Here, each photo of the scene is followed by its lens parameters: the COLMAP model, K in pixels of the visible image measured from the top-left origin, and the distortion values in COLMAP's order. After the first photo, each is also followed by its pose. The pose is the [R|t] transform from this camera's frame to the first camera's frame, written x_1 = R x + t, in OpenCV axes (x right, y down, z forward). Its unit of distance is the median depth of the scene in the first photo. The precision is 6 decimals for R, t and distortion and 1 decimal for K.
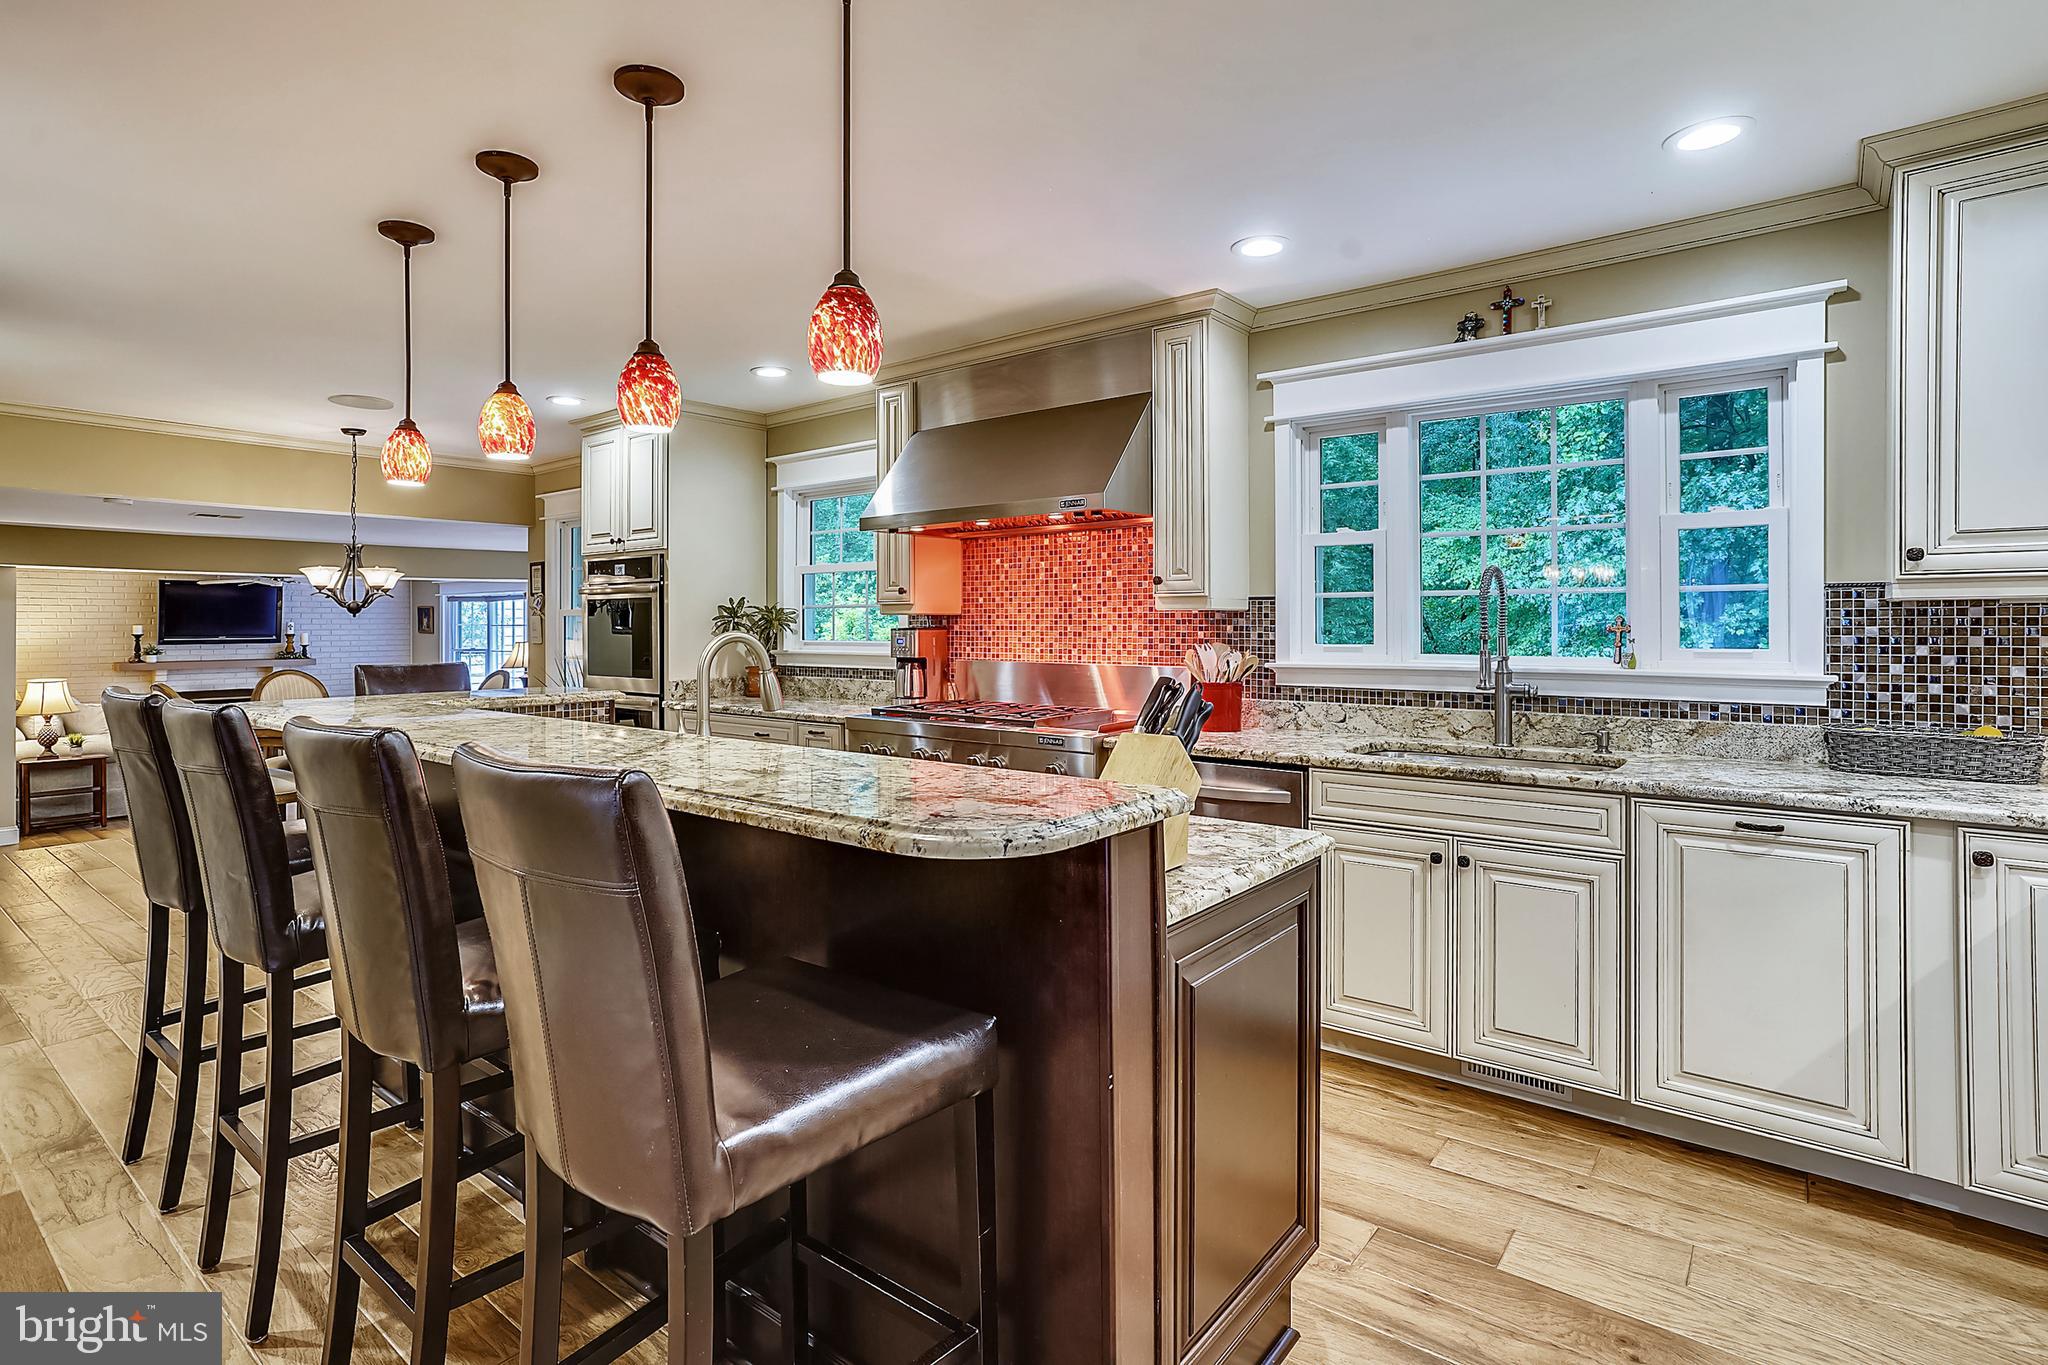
lens RADIAL K [[1006.7, 0, 1040.7], [0, 1006.7, 611.9], [0, 0, 1]] dist [-0.003584, 0.000906]
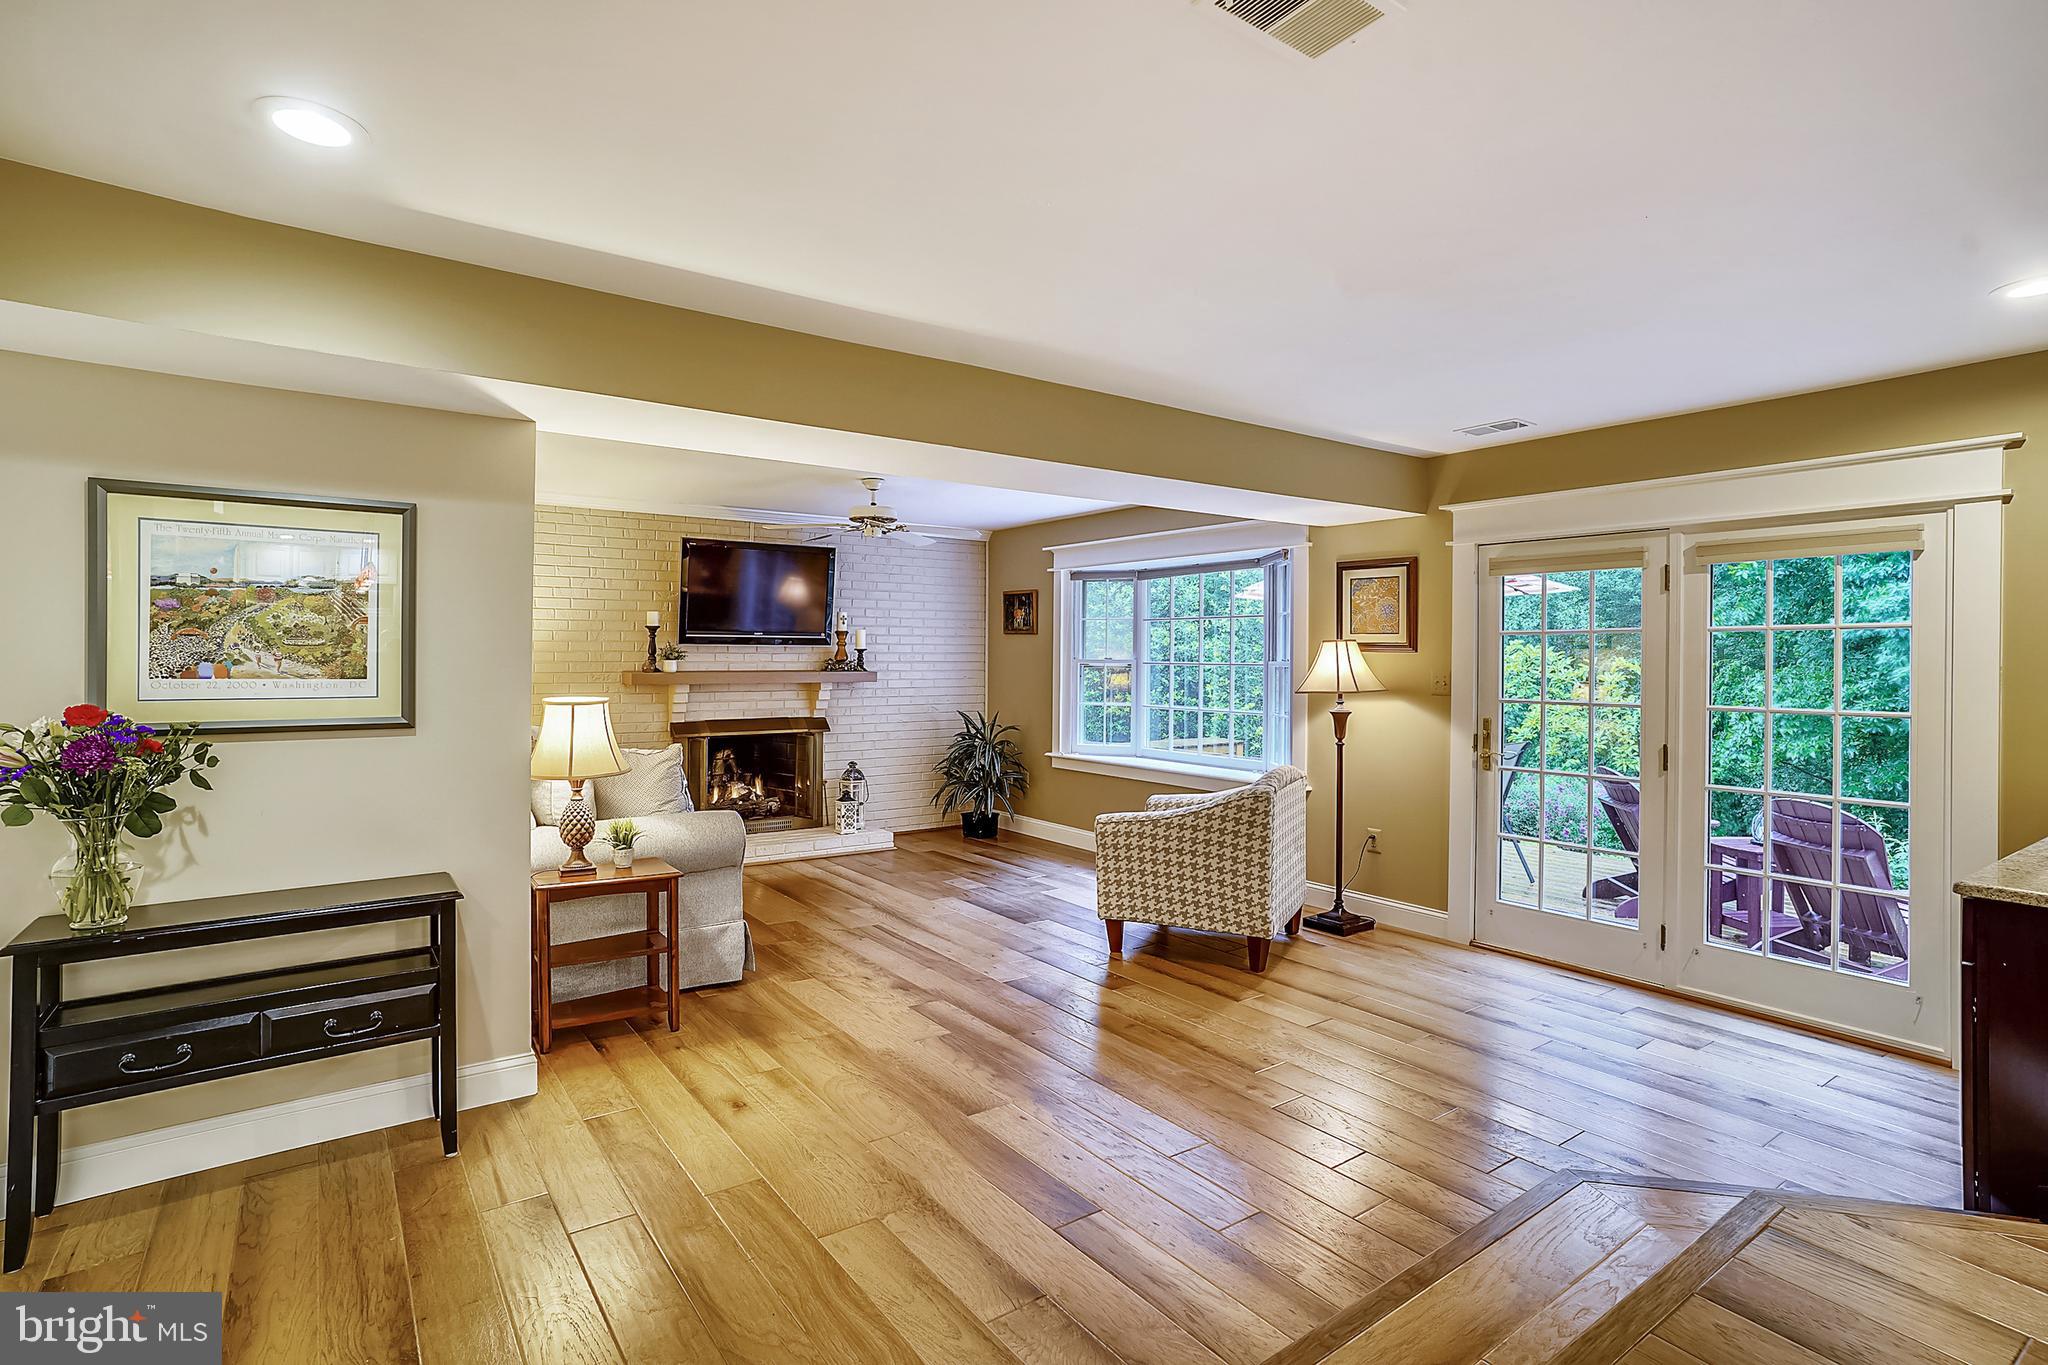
lens RADIAL K [[1006.7, 0, 1026.3], [0, 1006.7, 647.7], [0, 0, 1]] dist [-0.003584, 0.000906]
pose [[0.963101, 0.011702, -0.268886, -0.513514], [-0.009676, 0.999914, 0.008860, 0.028055], [0.268967, -0.005931, 0.963131, 0.470097]]
